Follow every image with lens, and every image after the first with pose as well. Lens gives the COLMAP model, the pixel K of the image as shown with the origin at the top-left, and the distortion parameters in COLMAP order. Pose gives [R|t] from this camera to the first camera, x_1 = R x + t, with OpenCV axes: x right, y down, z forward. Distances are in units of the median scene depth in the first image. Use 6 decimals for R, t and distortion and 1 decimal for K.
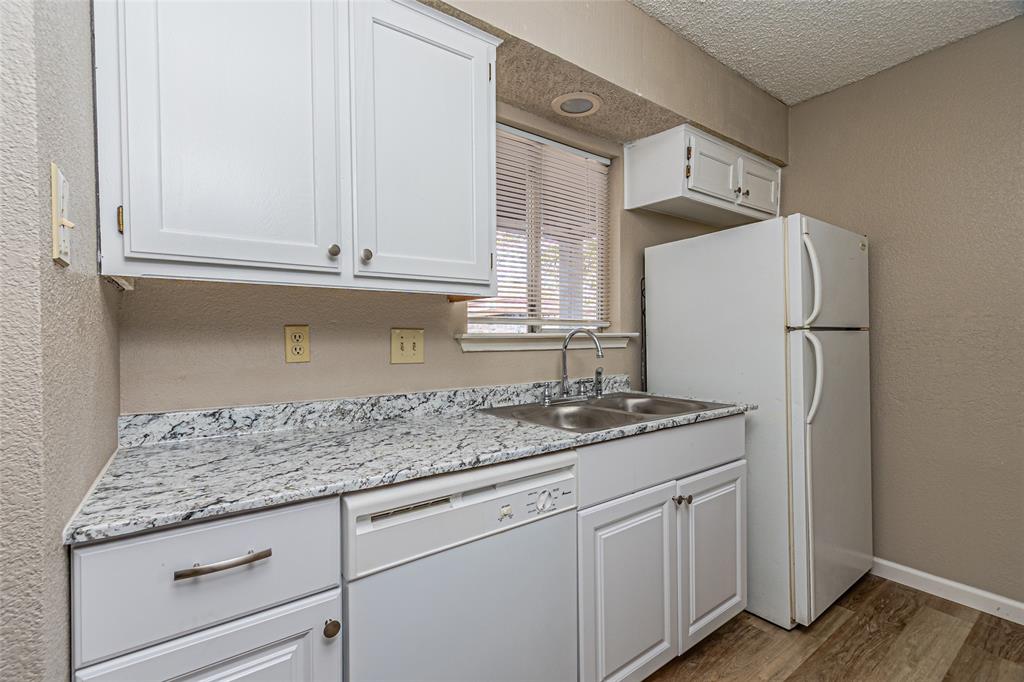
lens RADIAL K [[447.4, 0, 508.1], [0, 447.4, 345.9], [0, 0, 1]] dist [0.010341, -0.003111]
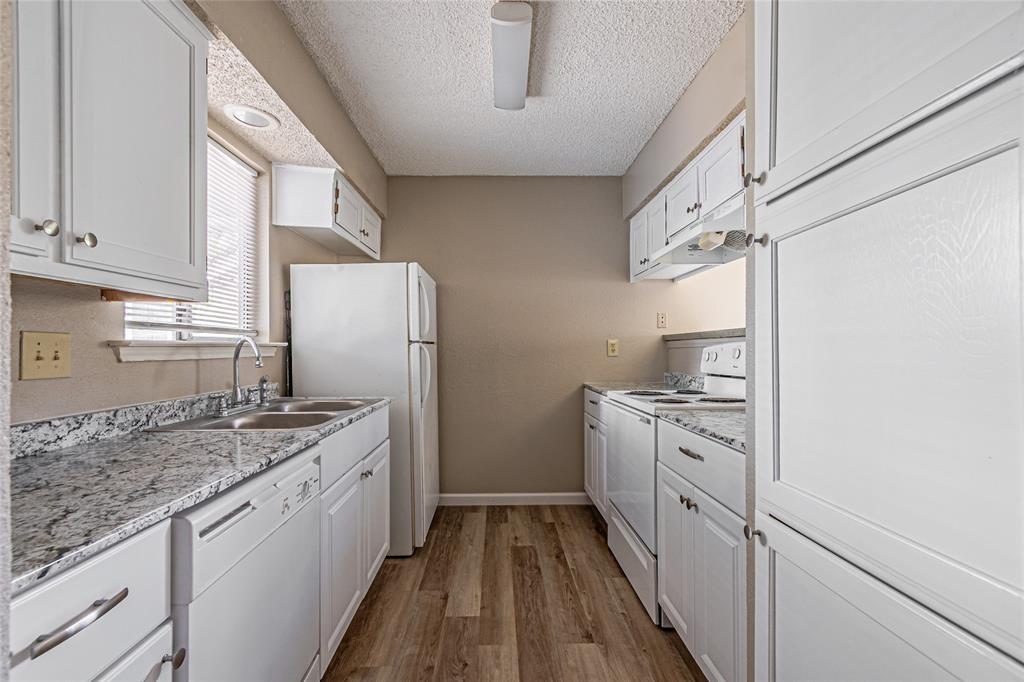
lens RADIAL K [[447.4, 0, 514.6], [0, 447.4, 342.7], [0, 0, 1]] dist [0.010341, -0.003111]
pose [[0.543335, 0.017652, 0.839331, -0.395874], [0.006667, 0.999657, -0.025339, 0.003202], [-0.839490, 0.019363, 0.543031, -0.048811]]
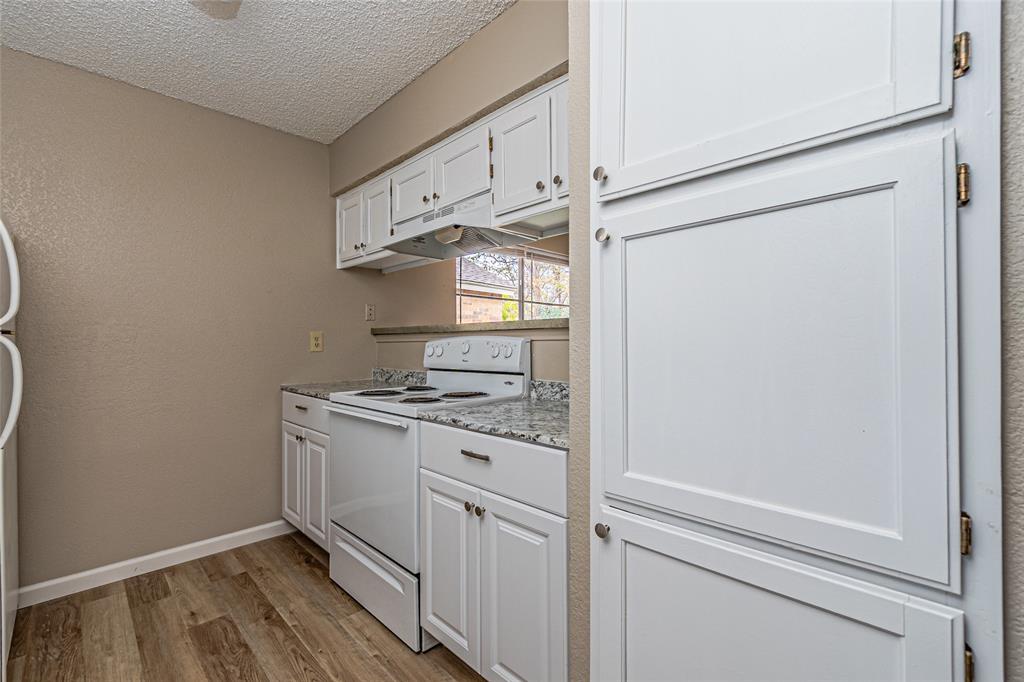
lens RADIAL K [[447.4, 0, 507.8], [0, 447.4, 335.4], [0, 0, 1]] dist [0.010341, -0.003111]
pose [[-0.165189, 0.019710, 0.986065, -0.291187], [0.011863, 0.999768, -0.017997, -0.006380], [-0.986191, 0.008725, -0.165384, 0.232956]]
